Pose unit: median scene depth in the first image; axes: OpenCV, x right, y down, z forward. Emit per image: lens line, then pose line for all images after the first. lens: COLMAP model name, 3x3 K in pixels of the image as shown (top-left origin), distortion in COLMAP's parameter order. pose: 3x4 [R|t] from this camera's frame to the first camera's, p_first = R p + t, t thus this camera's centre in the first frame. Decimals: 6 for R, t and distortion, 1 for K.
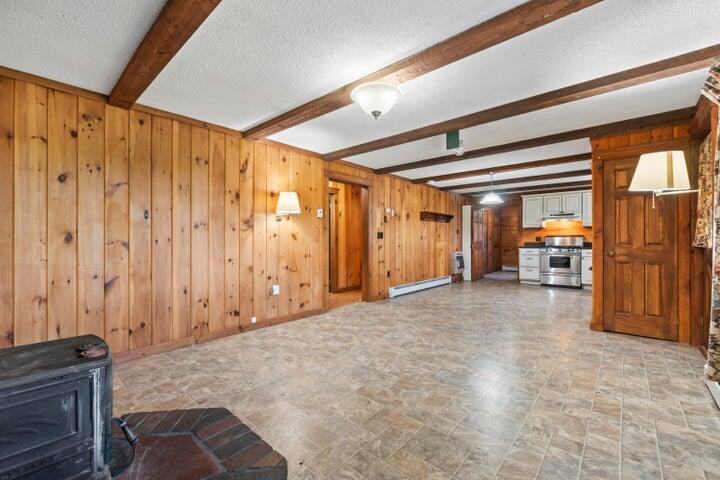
lens RADIAL K [[303.0, 0, 352.4], [0, 303.0, 240.5], [0, 0, 1]] dist [-0.006385, 0.000027]
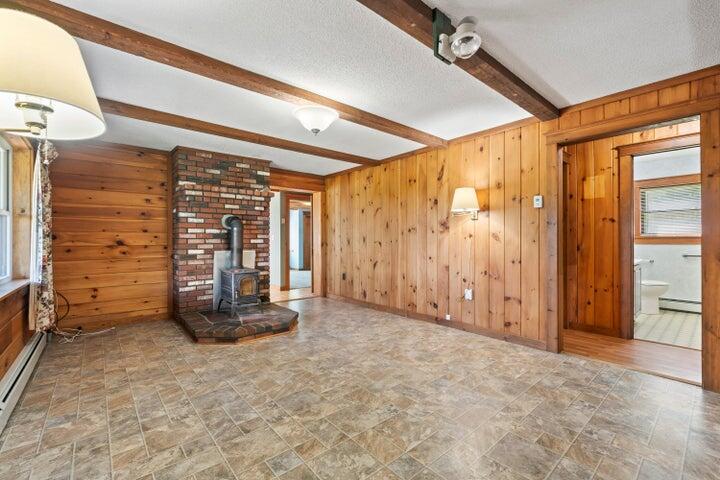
lens RADIAL K [[303.0, 0, 355.8], [0, 303.0, 240.0], [0, 0, 1]] dist [-0.006385, 0.000027]
pose [[-0.122937, -0.000795, -0.992414, 0.839116], [-0.000633, 1.000000, -0.000723, -0.003527], [0.992414, 0.000539, -0.122937, 0.907766]]
